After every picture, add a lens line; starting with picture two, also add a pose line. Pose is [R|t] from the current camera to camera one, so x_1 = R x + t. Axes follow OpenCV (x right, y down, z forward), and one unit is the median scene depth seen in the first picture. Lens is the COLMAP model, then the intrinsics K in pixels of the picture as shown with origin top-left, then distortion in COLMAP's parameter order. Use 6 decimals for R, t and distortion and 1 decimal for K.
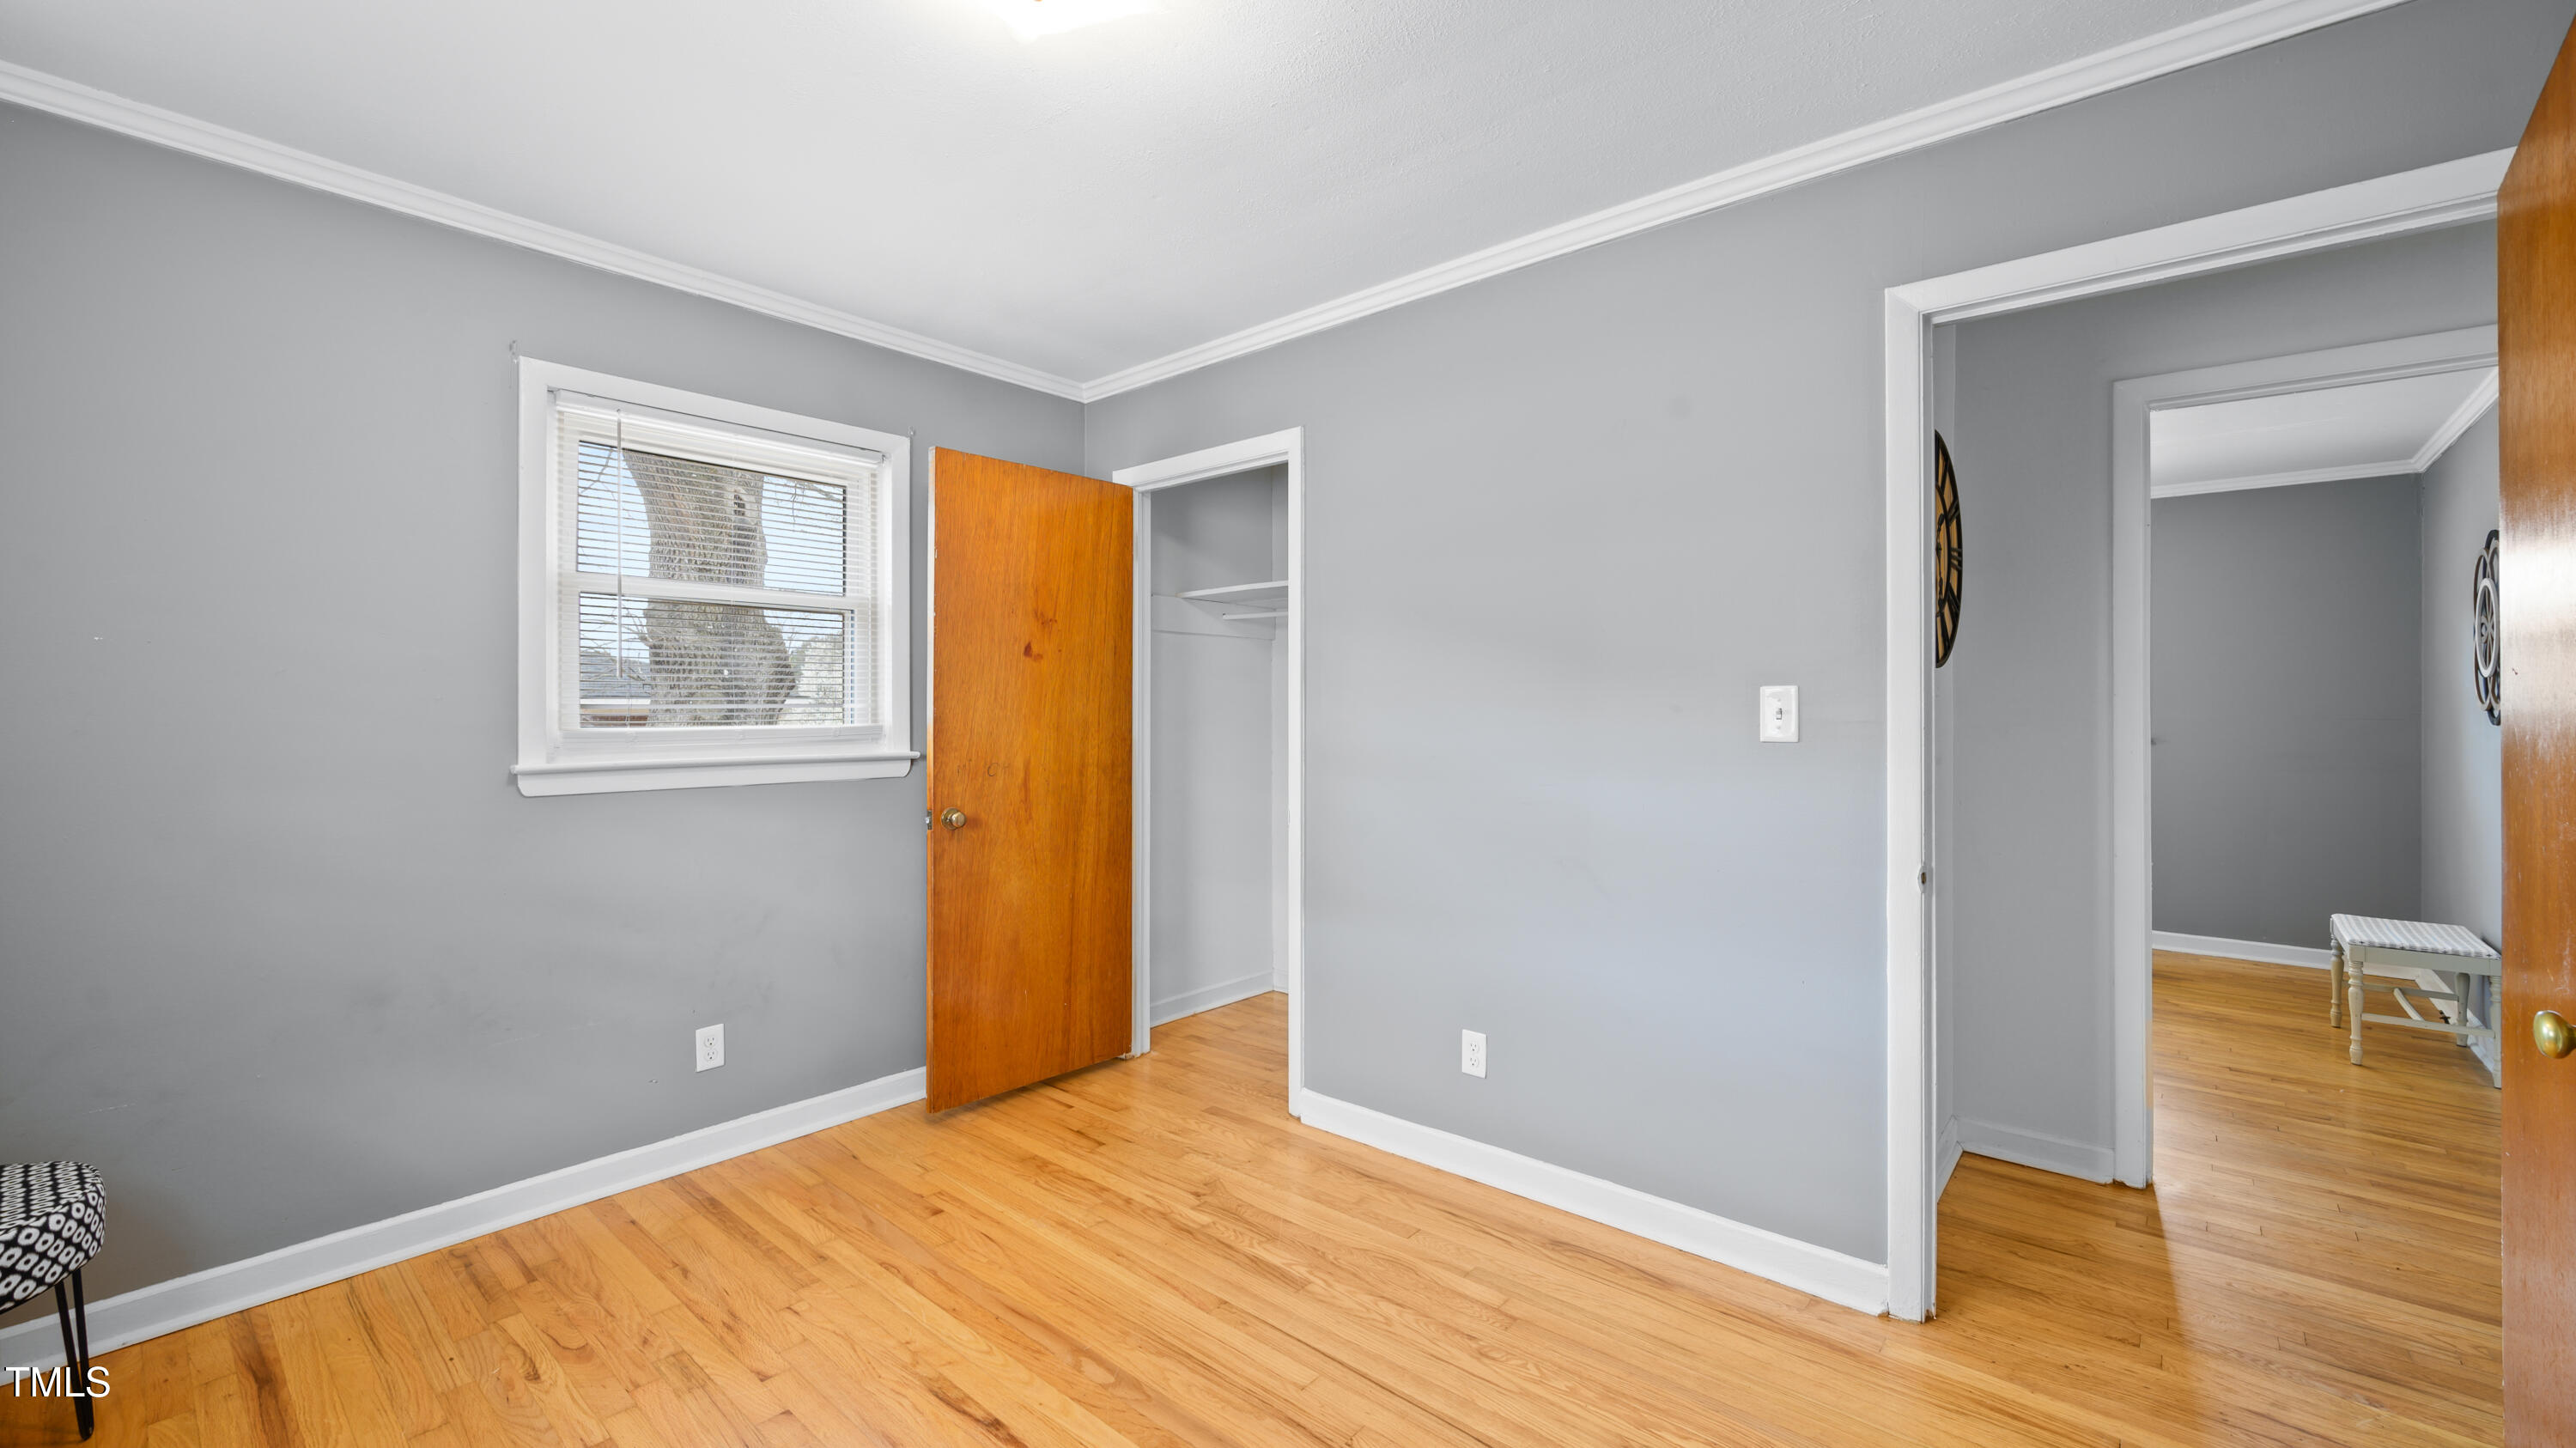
lens RADIAL K [[1044.6, 0, 1292.3], [0, 1044.6, 712.7], [0, 0, 1]] dist [-0.000559, 0.000105]
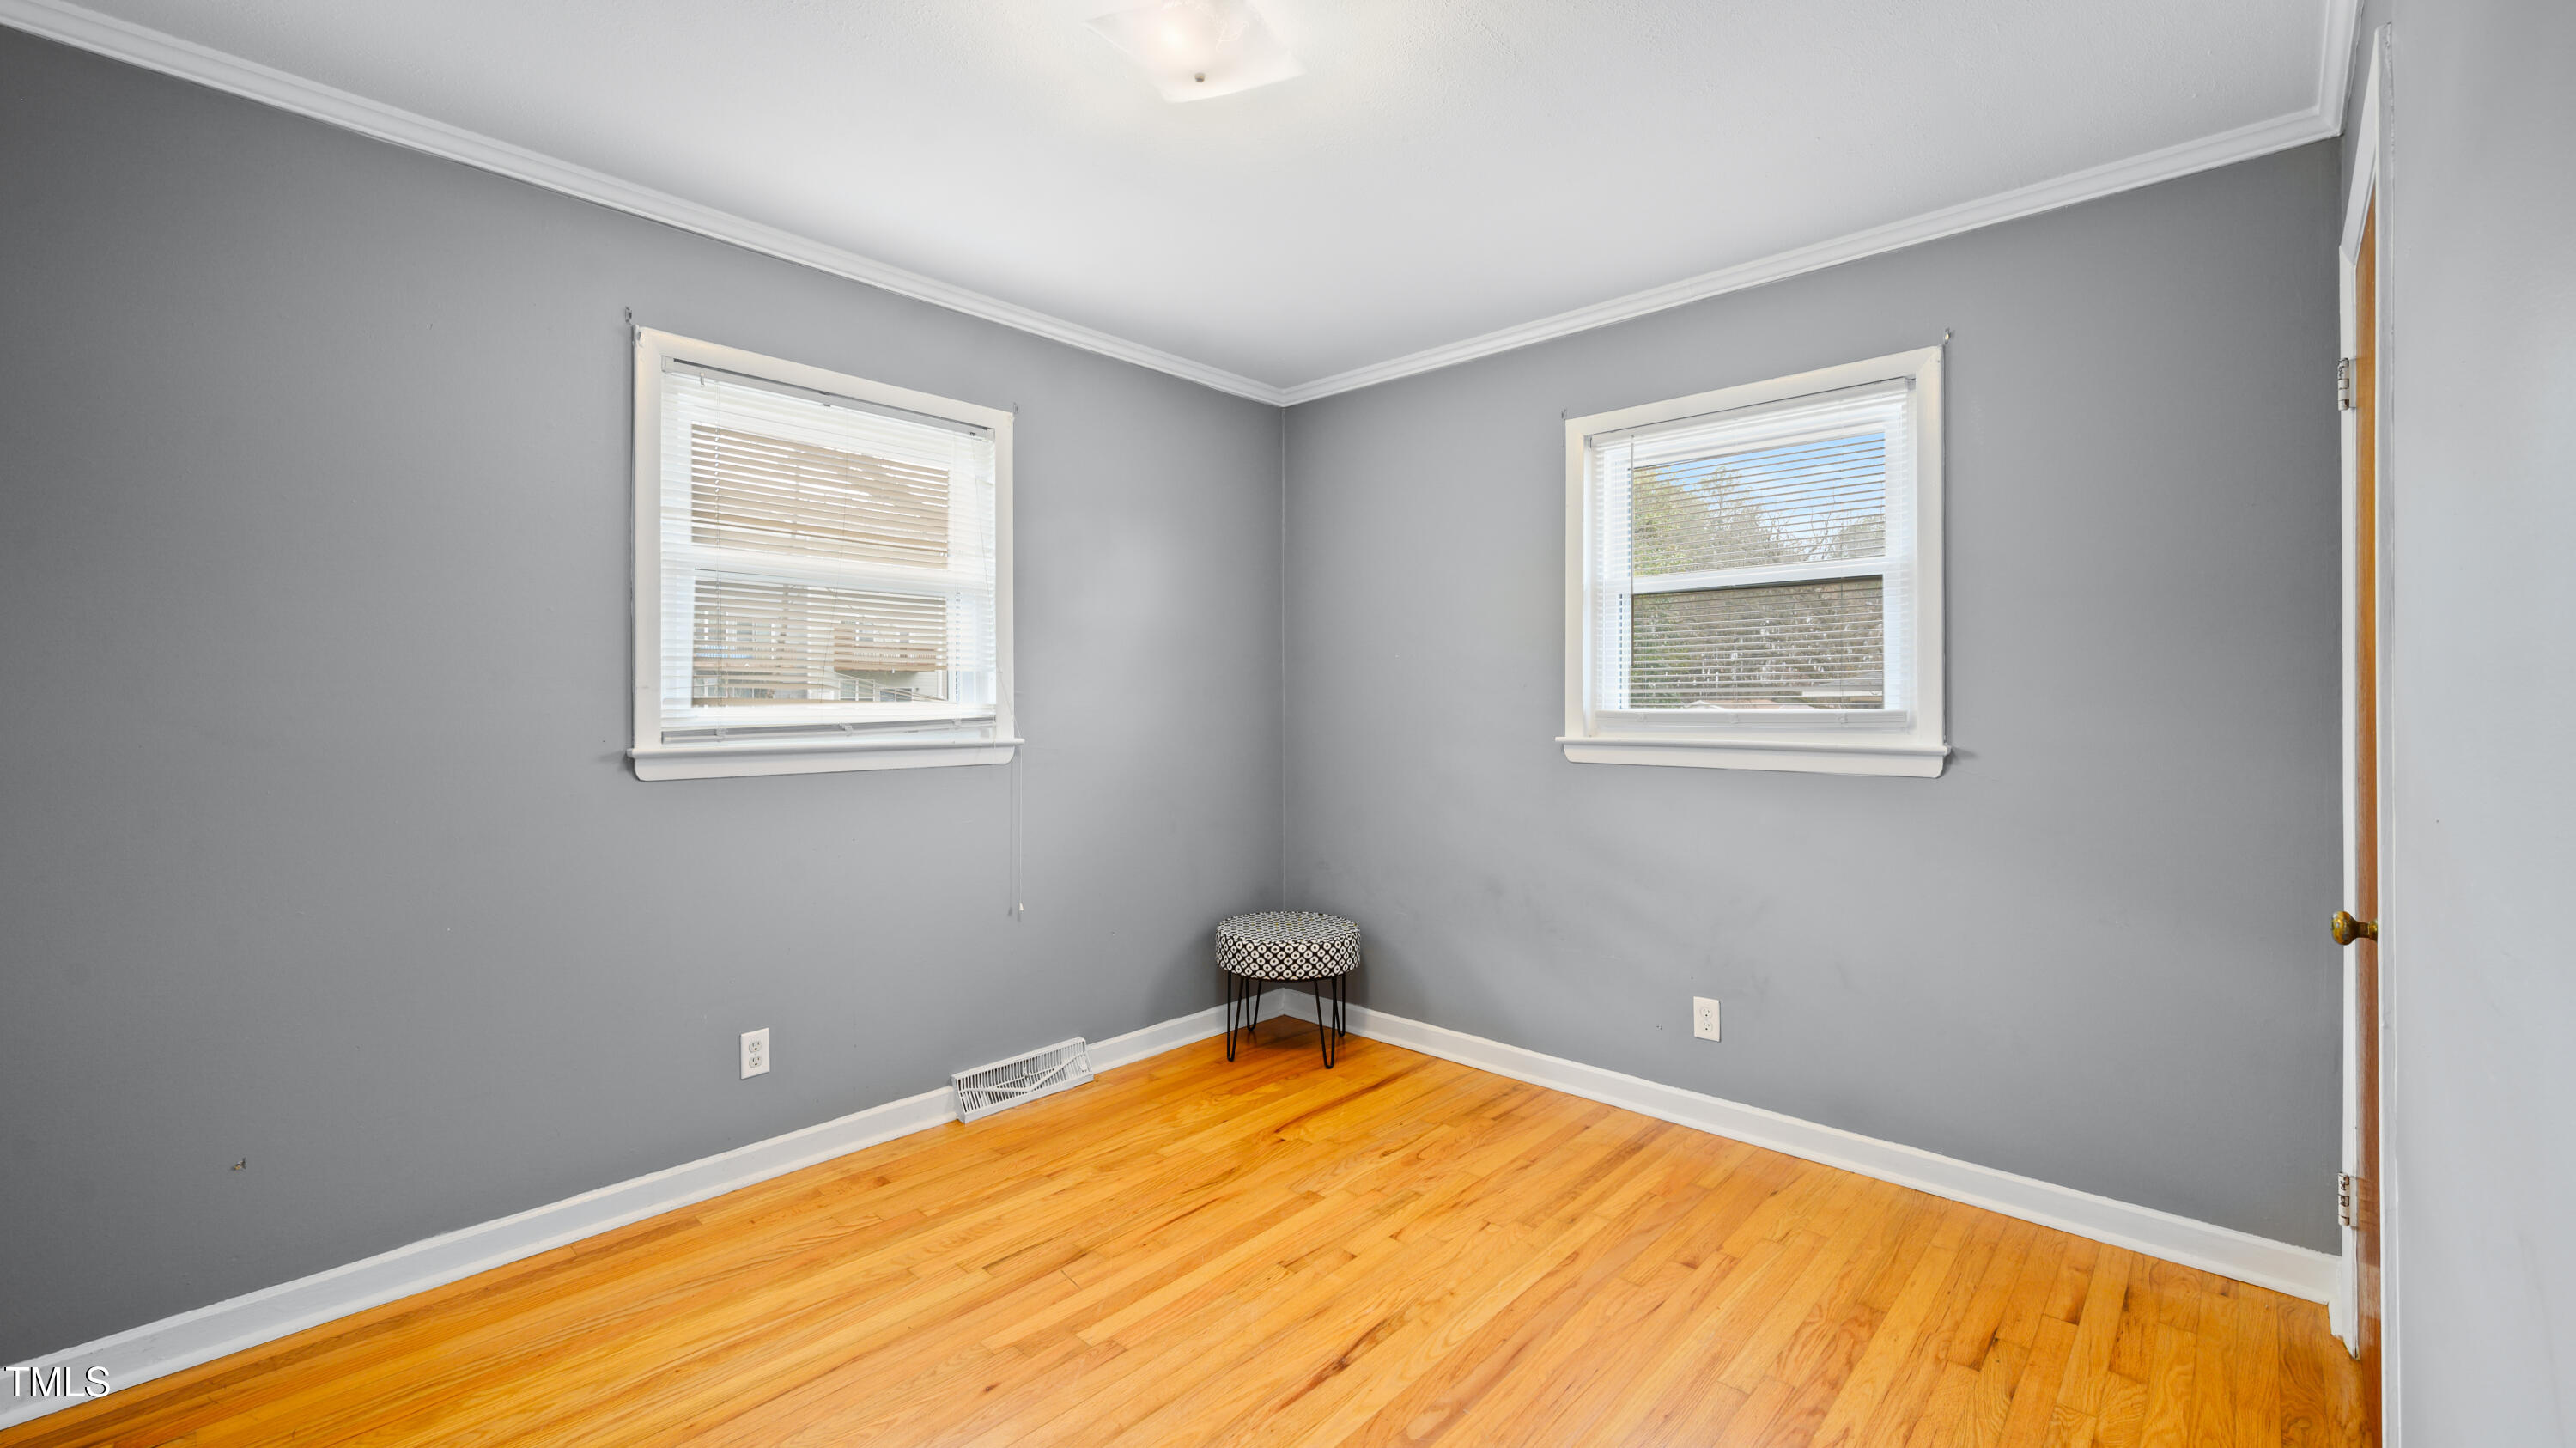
lens RADIAL K [[1044.6, 0, 1292.3], [0, 1044.6, 712.7], [0, 0, 1]] dist [-0.000559, 0.000105]
pose [[-0.042322, 0.016518, -0.998967, 0.568812], [0.002924, 0.999861, 0.016409, -0.001973], [0.999100, -0.002227, -0.042364, 0.734945]]
